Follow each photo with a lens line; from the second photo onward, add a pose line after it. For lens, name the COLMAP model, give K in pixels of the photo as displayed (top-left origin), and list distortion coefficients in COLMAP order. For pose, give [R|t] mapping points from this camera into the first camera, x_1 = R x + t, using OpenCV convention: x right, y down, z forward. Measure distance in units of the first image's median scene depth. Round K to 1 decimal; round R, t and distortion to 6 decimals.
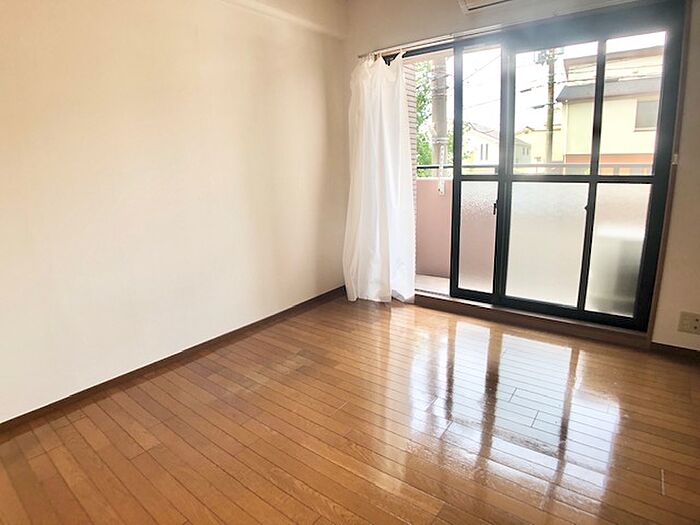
lens RADIAL K [[399.1, 0, 342.5], [0, 399.1, 255.3], [0, 0, 1]] dist [-0.080924, 0.011091]
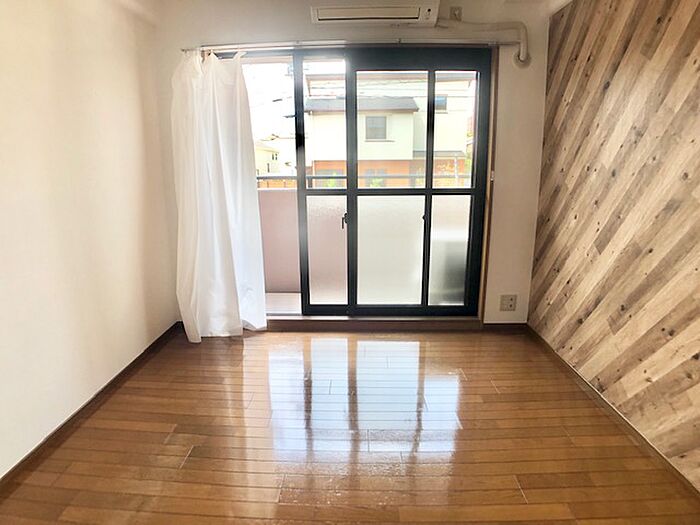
lens RADIAL K [[399.1, 0, 350.2], [0, 399.1, 252.4], [0, 0, 1]] dist [-0.080924, 0.011091]
pose [[0.804608, -0.105482, 0.584362, -0.199565], [0.115406, 0.993110, 0.020362, -0.057855], [-0.582483, 0.051055, 0.811238, 0.158518]]
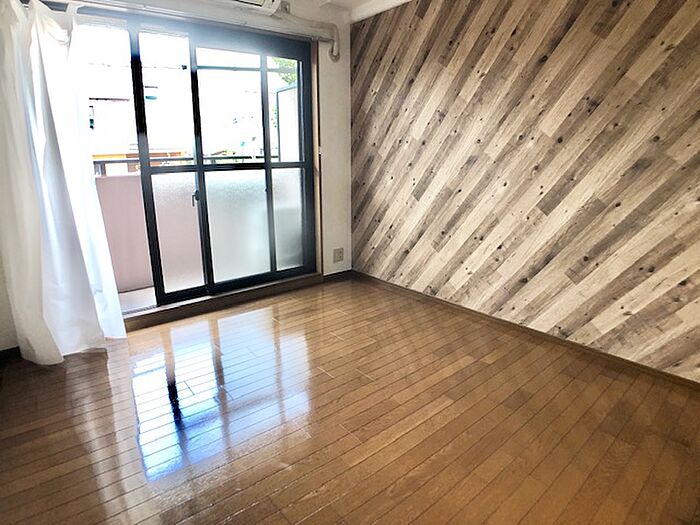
lens RADIAL K [[399.1, 0, 347.7], [0, 399.1, 246.8], [0, 0, 1]] dist [-0.080924, 0.011091]
pose [[0.229784, -0.197667, 0.952957, -0.471458], [0.219736, 0.964412, 0.147059, -0.064106], [-0.948112, 0.175607, 0.265041, 0.384558]]
